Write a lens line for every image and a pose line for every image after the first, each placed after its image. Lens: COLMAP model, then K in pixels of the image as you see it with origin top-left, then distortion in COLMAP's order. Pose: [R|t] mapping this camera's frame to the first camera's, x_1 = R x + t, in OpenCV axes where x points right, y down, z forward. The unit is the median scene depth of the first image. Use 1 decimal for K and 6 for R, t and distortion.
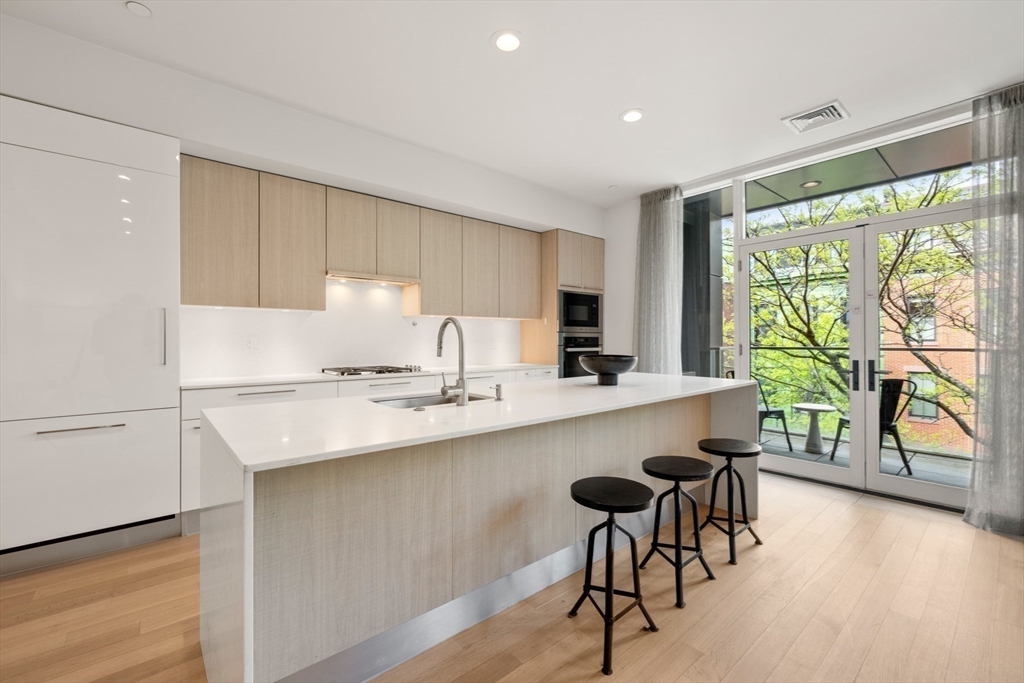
lens RADIAL K [[429.5, 0, 520.5], [0, 429.5, 338.6], [0, 0, 1]] dist [-0.002077, 0.000299]
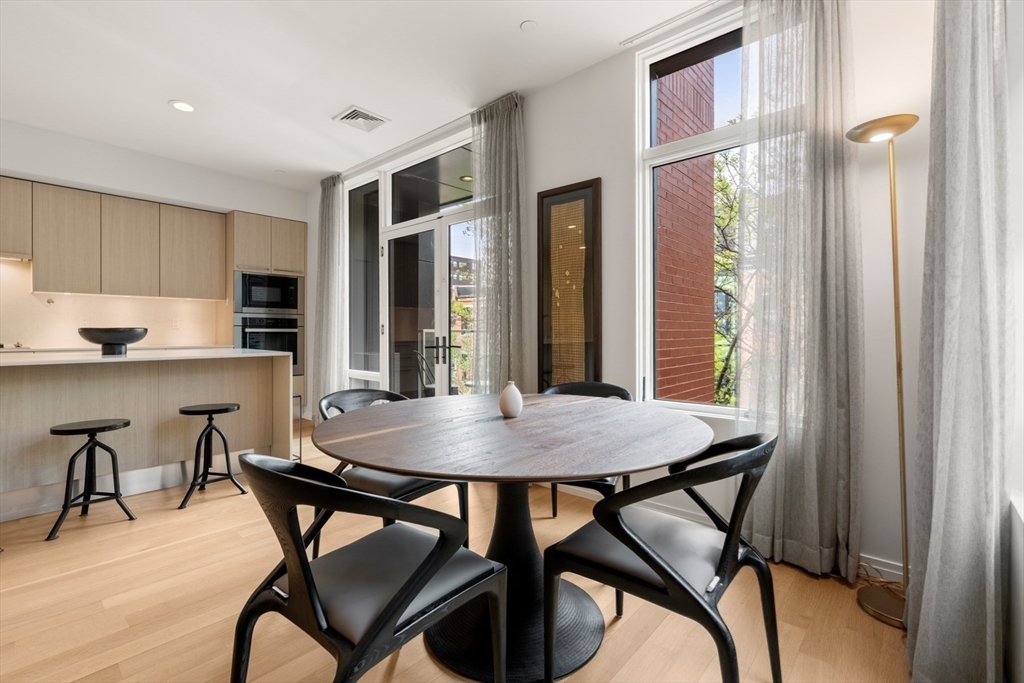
lens RADIAL K [[455.5, 0, 518.3], [0, 455.5, 334.2], [0, 0, 1]] dist [-0.002053, -0.000164]
pose [[0.990348, 0.003183, 0.138569, 0.555019], [-0.004233, 0.999965, 0.007277, 0.023804], [-0.138540, -0.007793, 0.990326, -0.148068]]
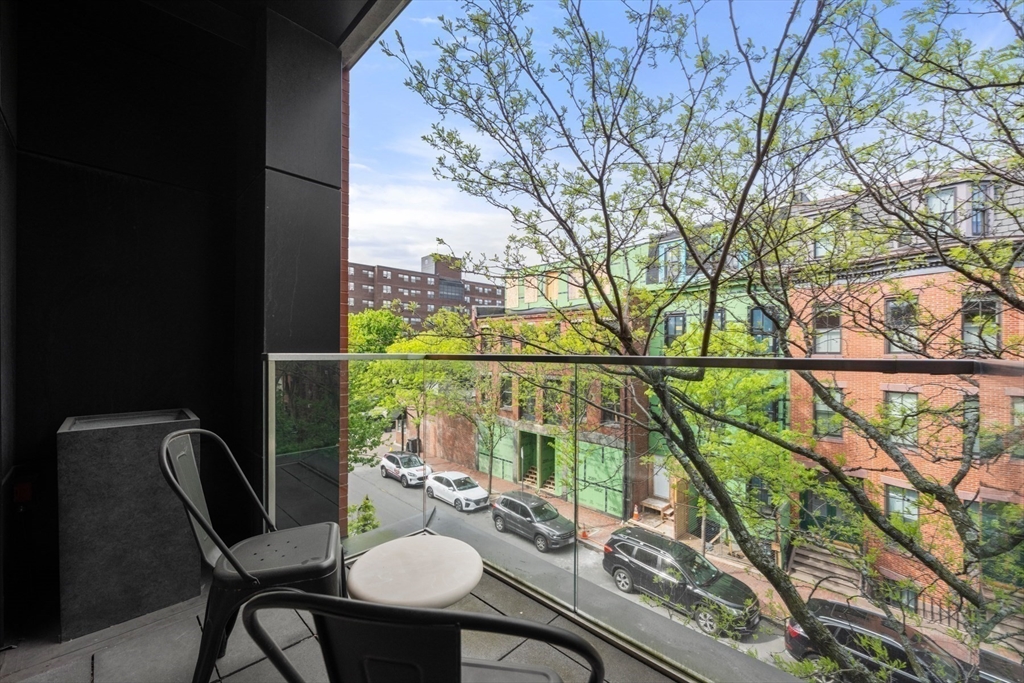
lens RADIAL K [[404.4, 0, 519.0], [0, 404.4, 353.9], [0, 0, 1]] dist [0.002624, 0.000426]
pose [[0.995855, 0.008605, 0.090545, 0.661664], [-0.009768, 0.999875, 0.012410, 0.013975], [-0.090427, -0.013243, 0.995815, 0.640515]]
